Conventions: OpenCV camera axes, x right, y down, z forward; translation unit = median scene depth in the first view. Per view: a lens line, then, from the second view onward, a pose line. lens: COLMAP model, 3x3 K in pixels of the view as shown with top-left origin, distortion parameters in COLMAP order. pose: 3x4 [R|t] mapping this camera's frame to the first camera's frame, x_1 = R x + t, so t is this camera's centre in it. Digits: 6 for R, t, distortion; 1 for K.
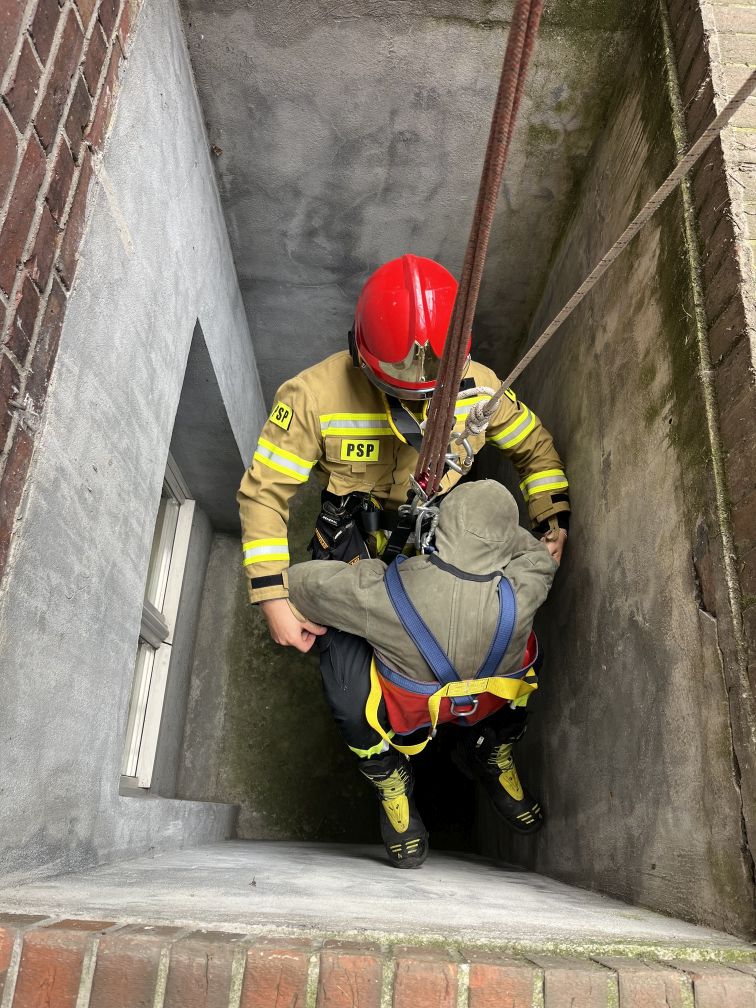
lens RADIAL K [[777.0, 0, 378.8], [0, 777.0, 507.4], [0, 0, 1]] dist [-0.040156, -0.033812]
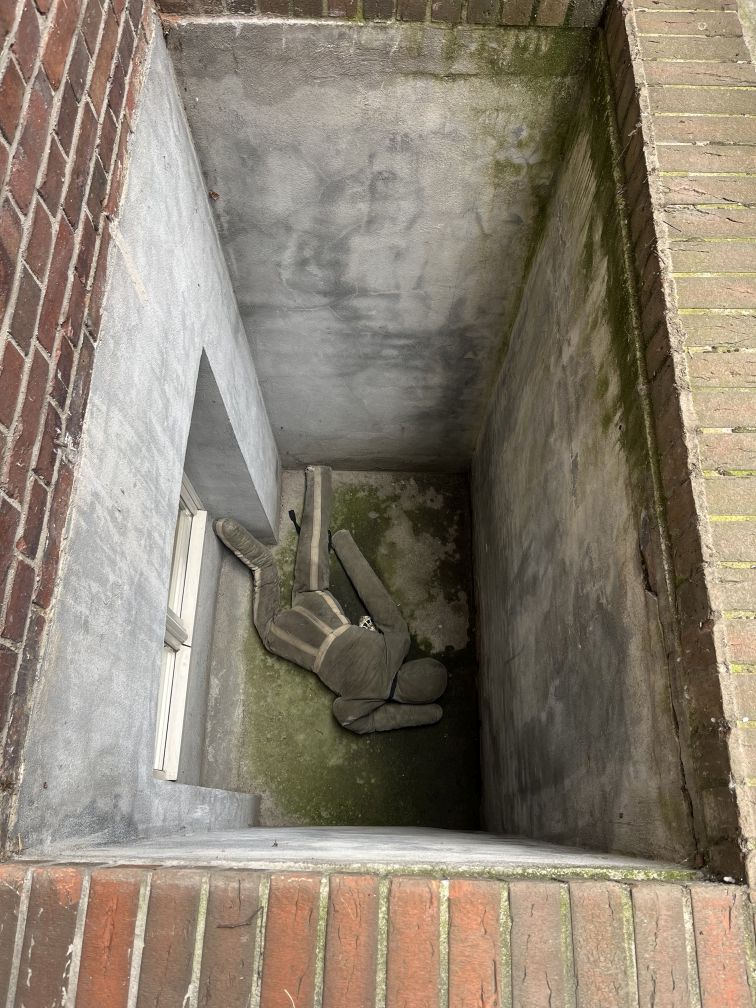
lens RADIAL K [[777.0, 0, 381.5], [0, 777.0, 502.1], [0, 0, 1]] dist [-0.040156, -0.033812]
pose [[0.999003, -0.044134, -0.006684, 0.023933], [0.044093, 0.999009, -0.006122, -0.008995], [0.006948, 0.005821, 0.999959, -0.141131]]
